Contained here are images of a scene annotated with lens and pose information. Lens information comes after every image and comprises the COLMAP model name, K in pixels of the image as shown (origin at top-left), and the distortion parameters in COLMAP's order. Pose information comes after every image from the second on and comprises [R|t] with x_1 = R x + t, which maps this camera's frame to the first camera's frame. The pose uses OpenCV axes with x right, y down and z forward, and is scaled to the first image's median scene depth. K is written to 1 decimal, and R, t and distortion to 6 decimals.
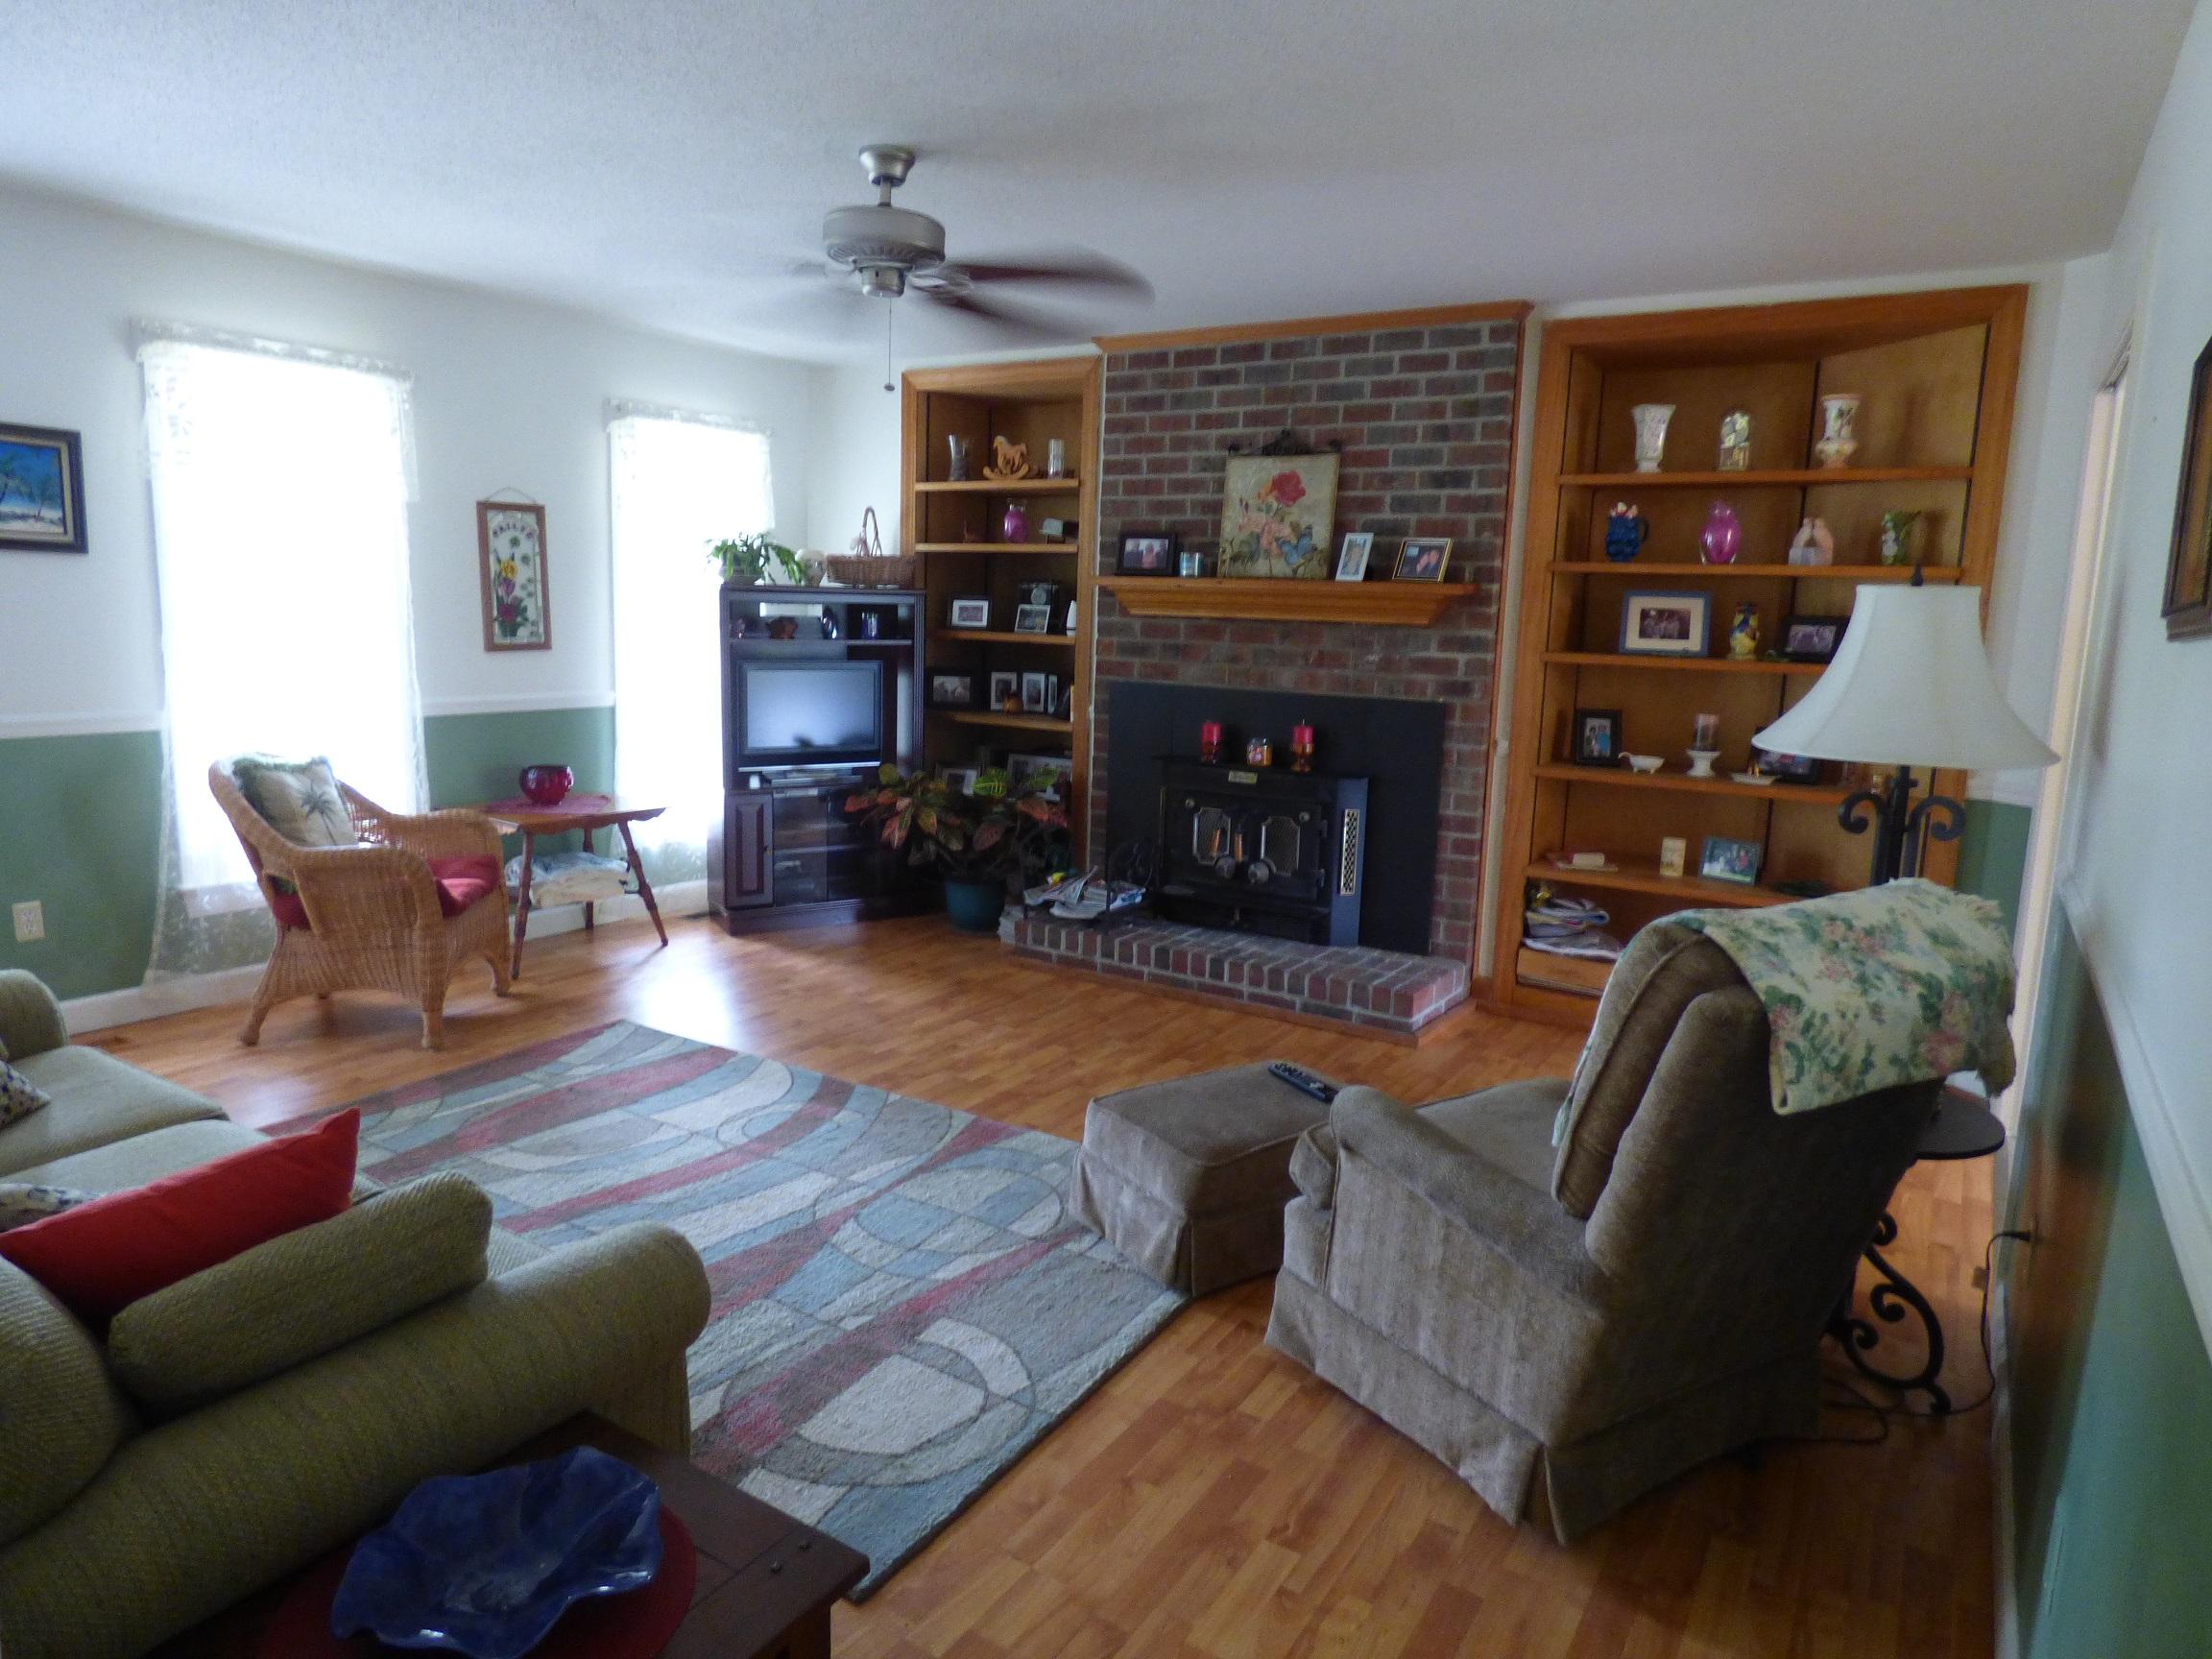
lens RADIAL K [[1349.9, 0, 1112.2], [0, 1349.9, 830.8], [0, 0, 1]] dist [-0.025466, 0.000017]
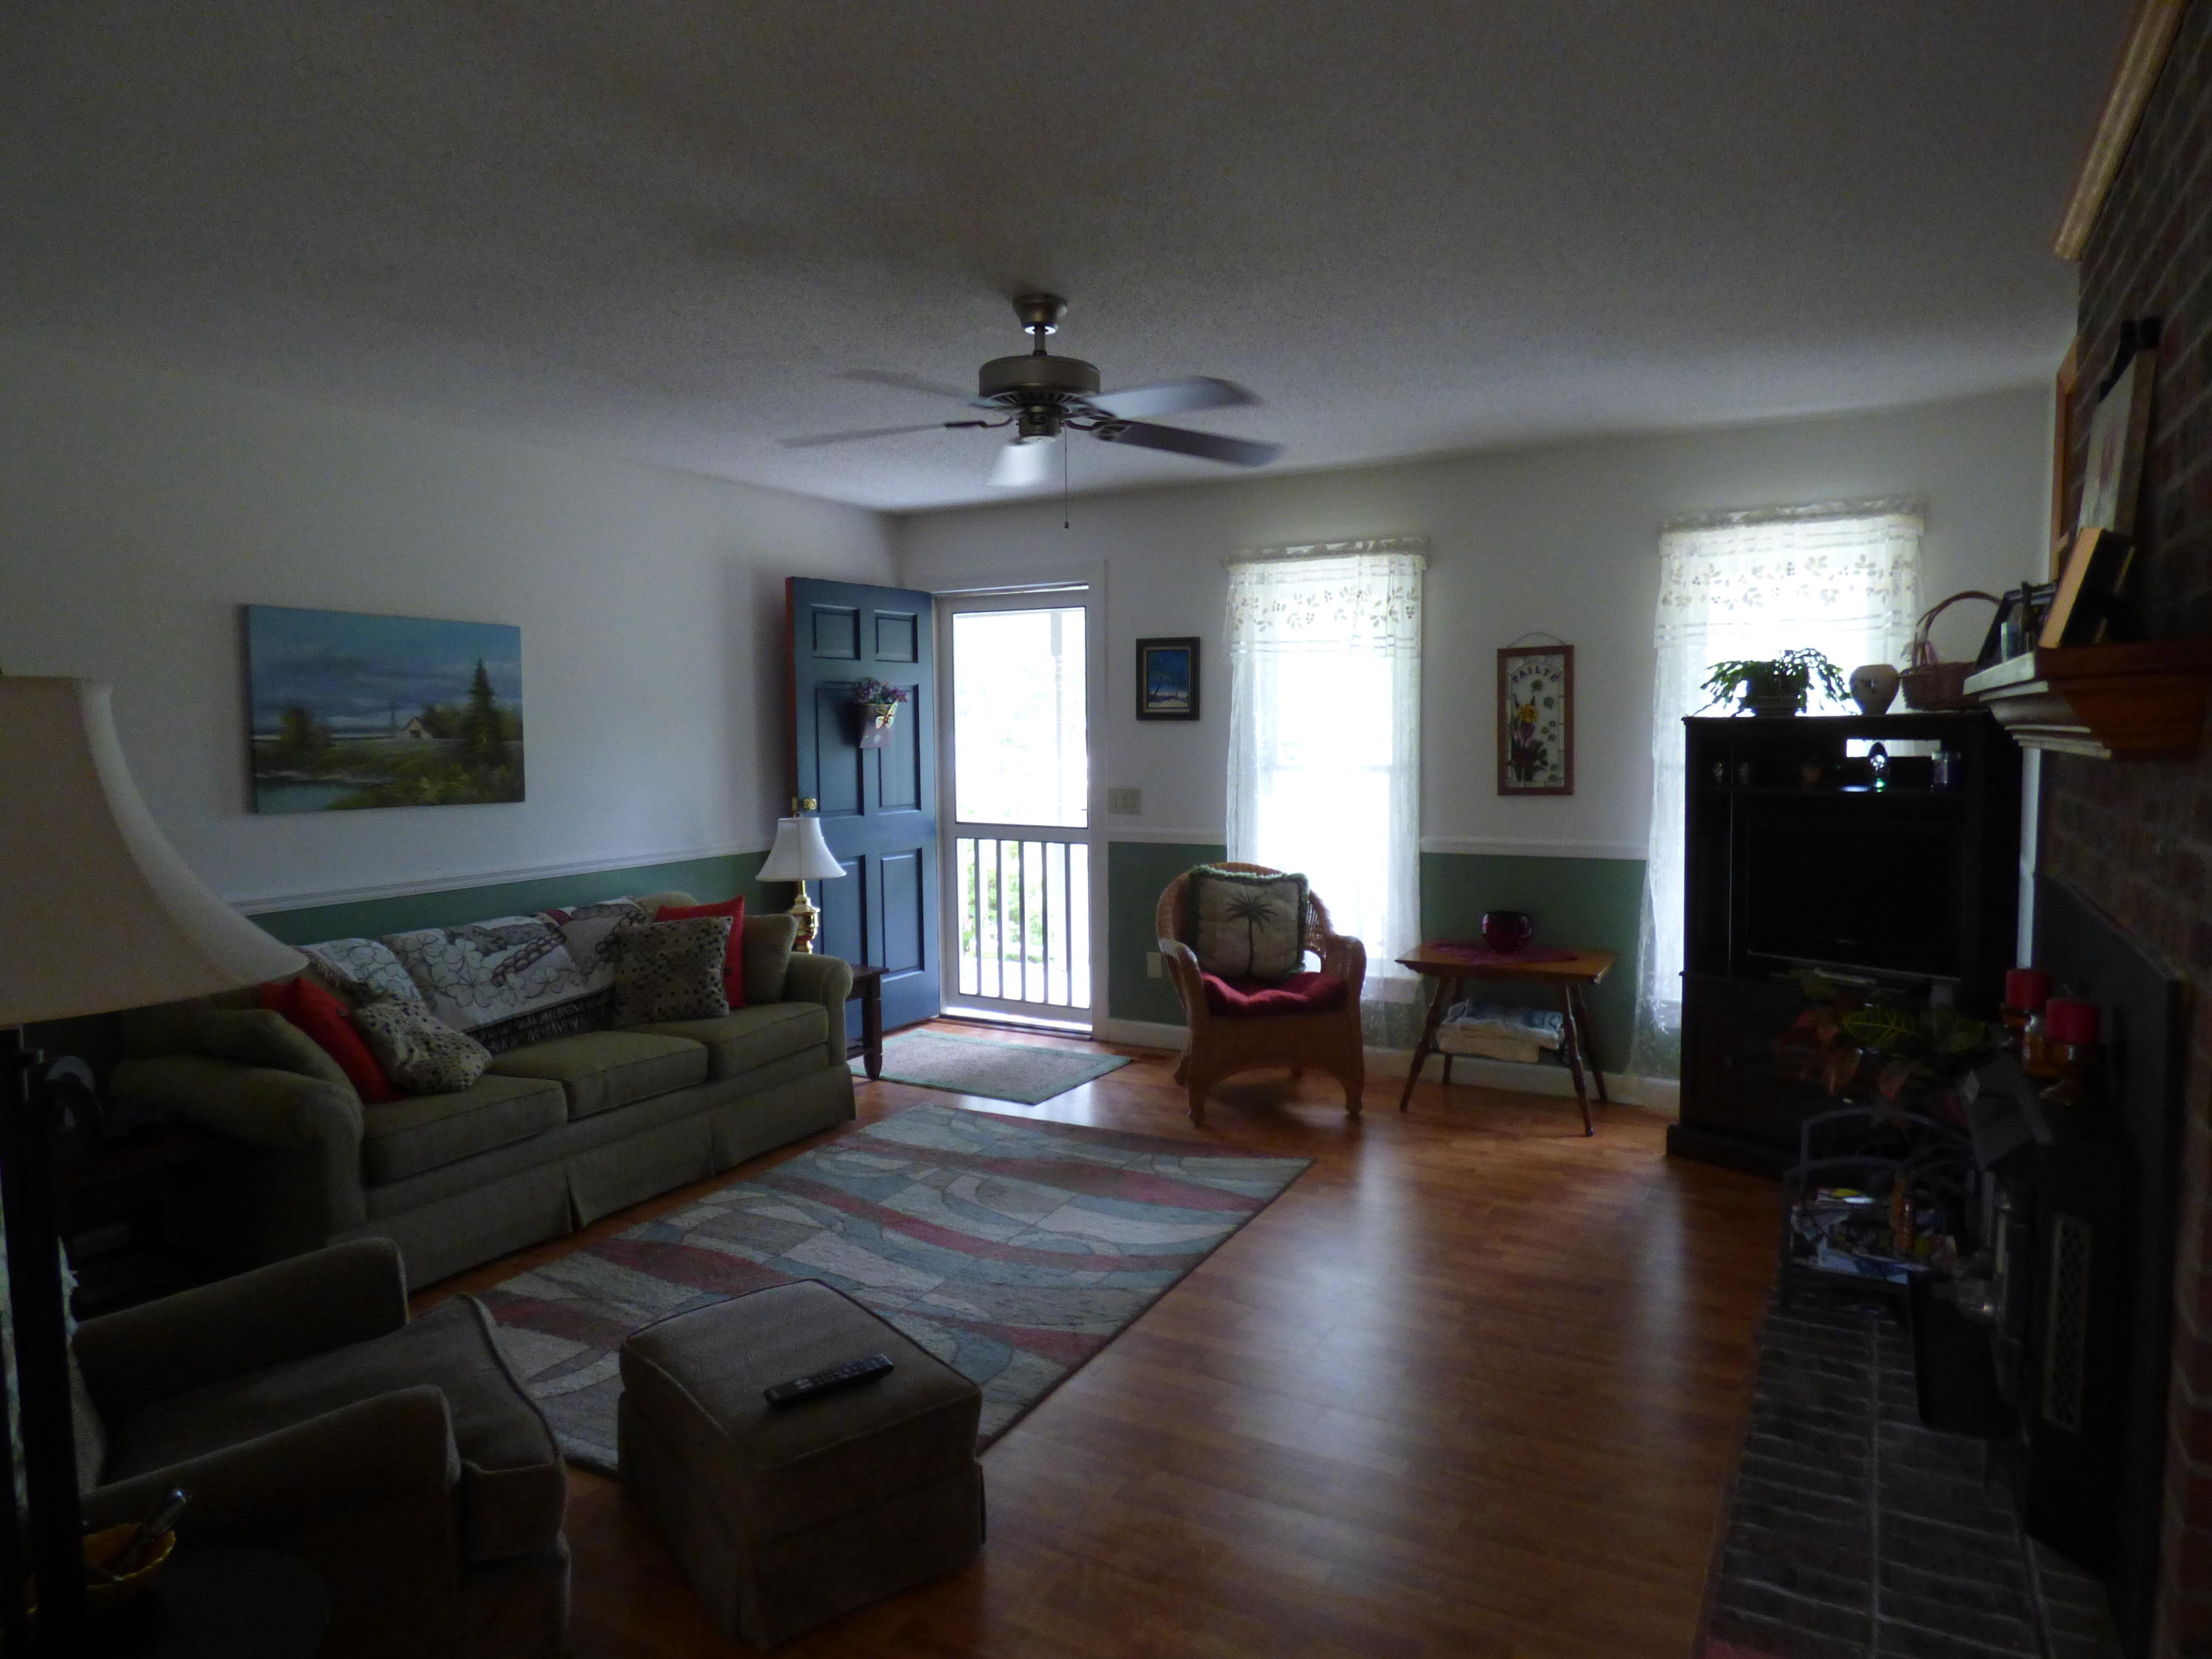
lens RADIAL K [[1340.7, 0, 1110.9], [0, 1340.7, 836.0], [0, 0, 1]] dist [-0.017056, 0.000477]
pose [[0.053924, 0.045321, -0.997516, 0.556404], [-0.148051, 0.988291, 0.036899, -0.101494], [0.987509, 0.145694, 0.060002, 0.685550]]
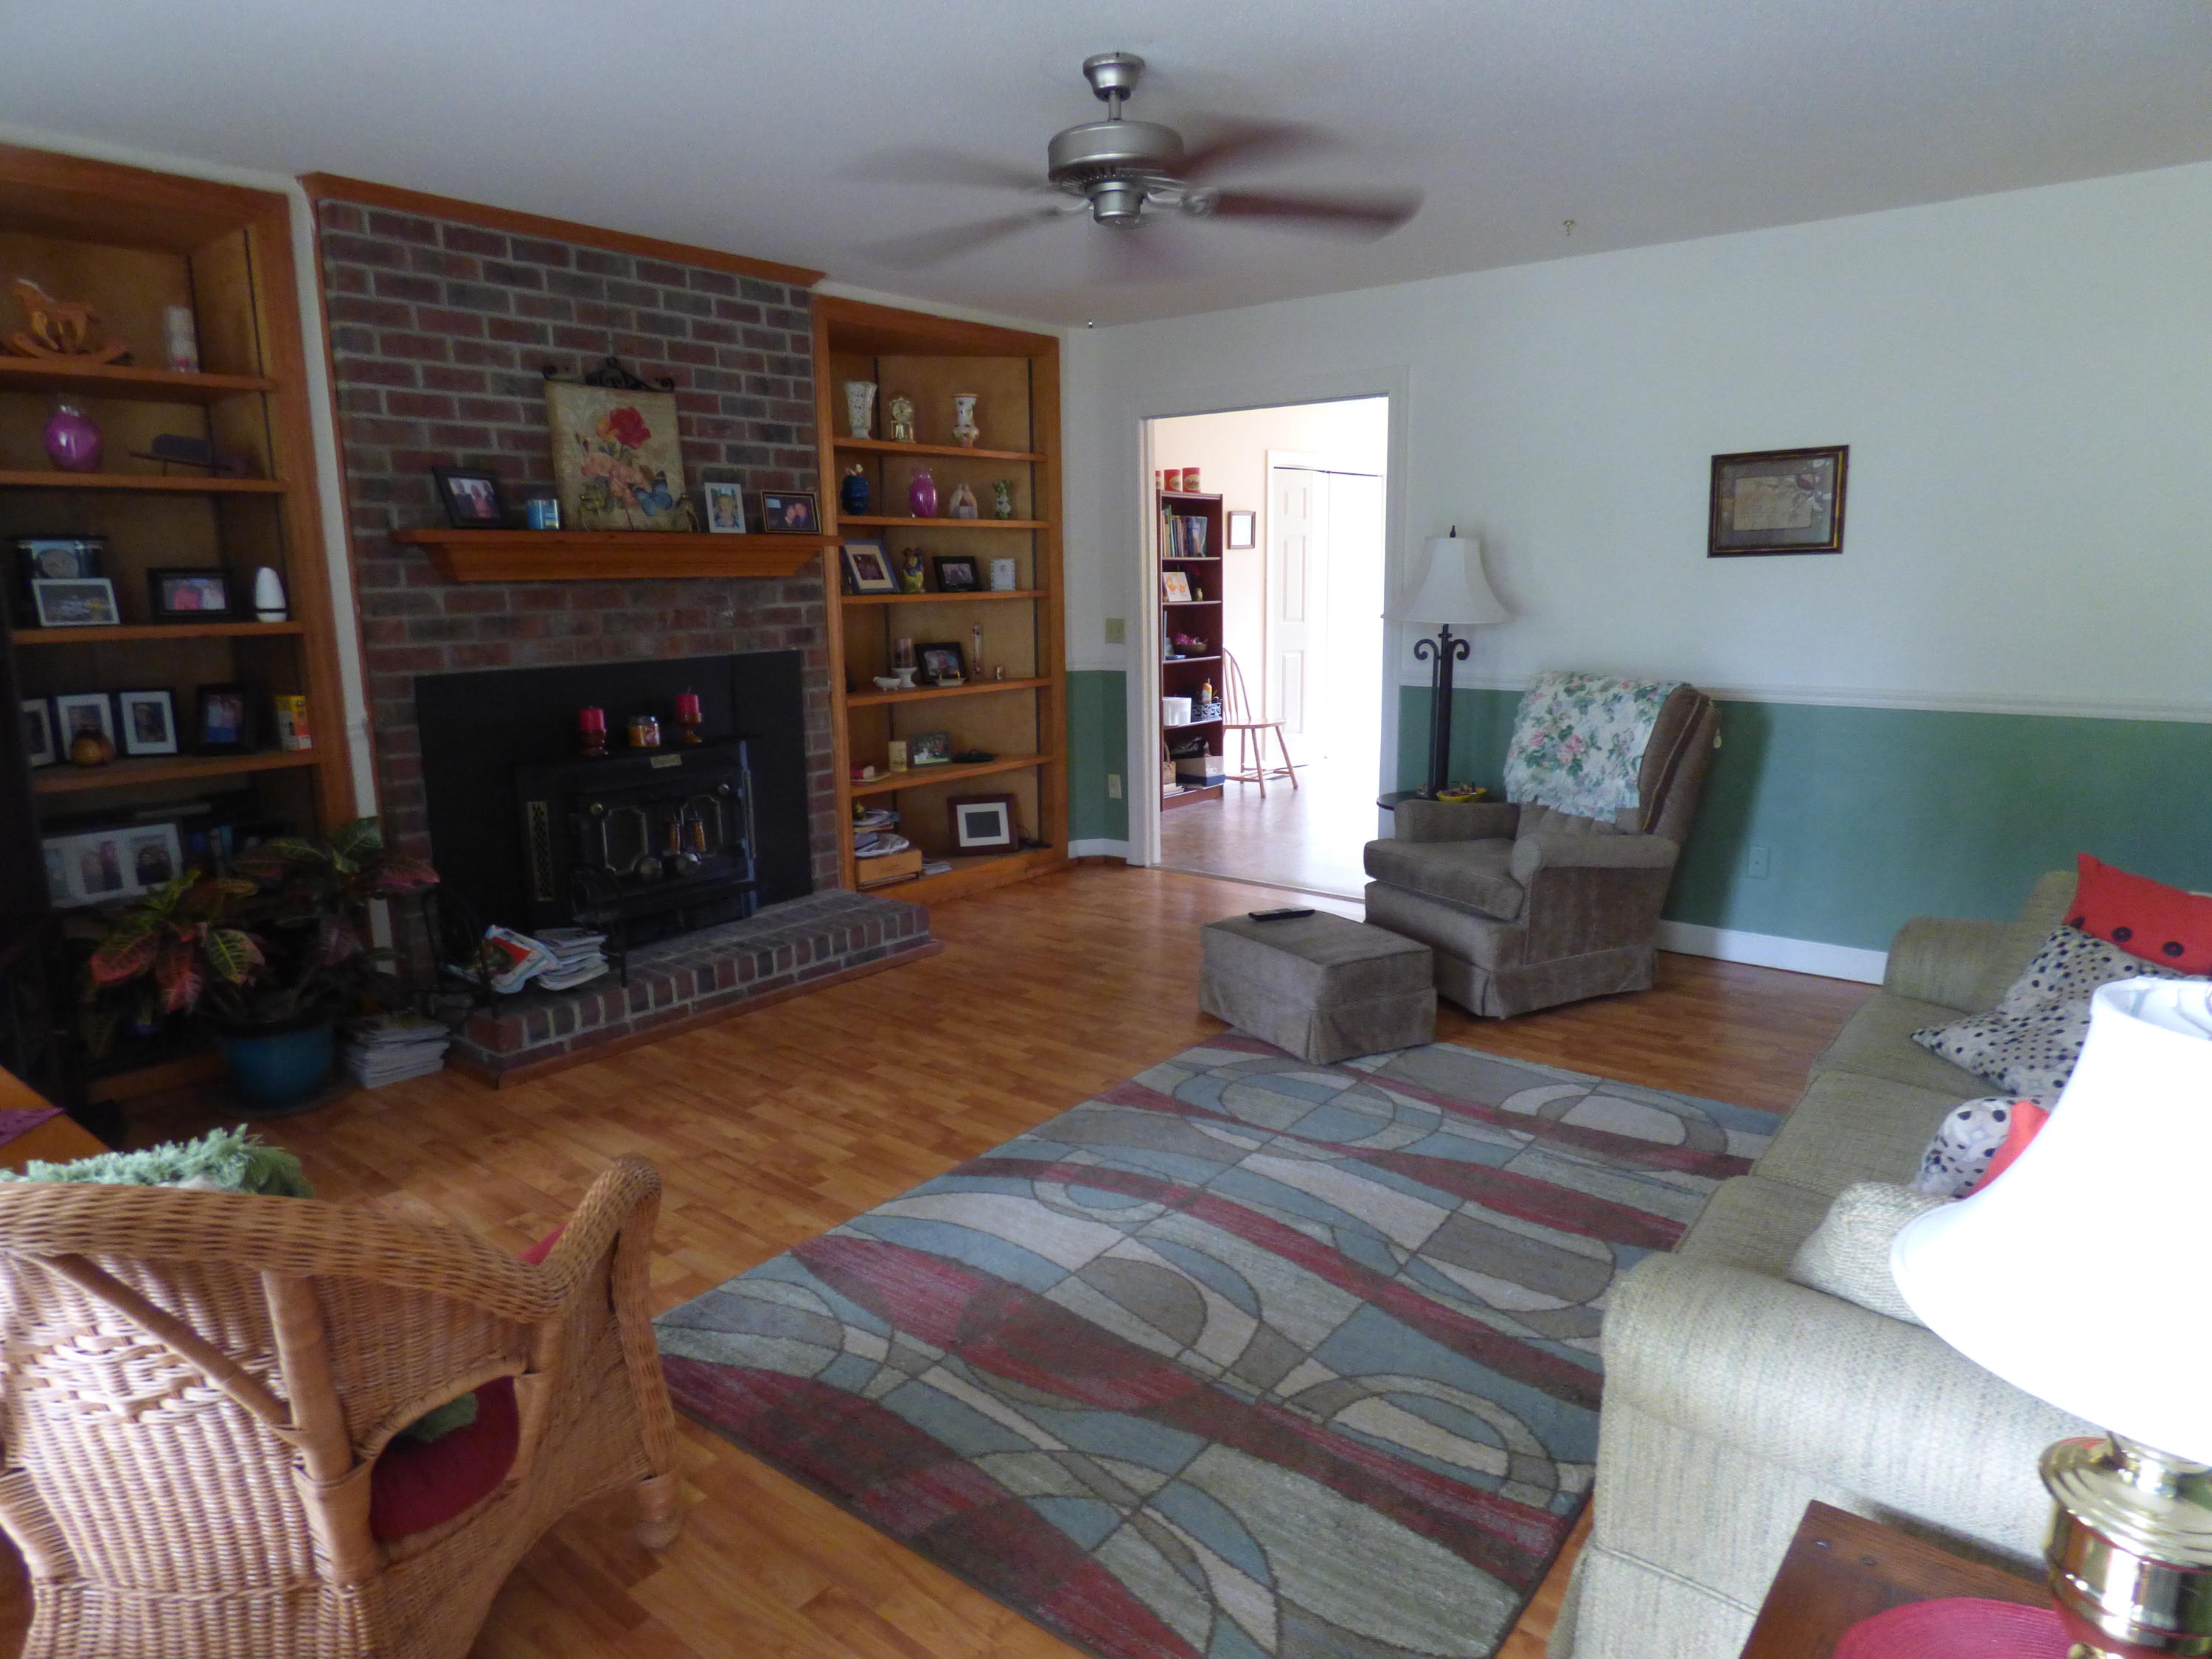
lens RADIAL K [[1349.9, 0, 1112.2], [0, 1349.9, 830.8], [0, 0, 1]] dist [-0.025466, 0.000017]
pose [[0.108294, -0.221497, 0.969129, -0.749672], [0.174157, 0.964013, 0.200867, -0.124491], [-0.978745, 0.147028, 0.142972, 0.618954]]
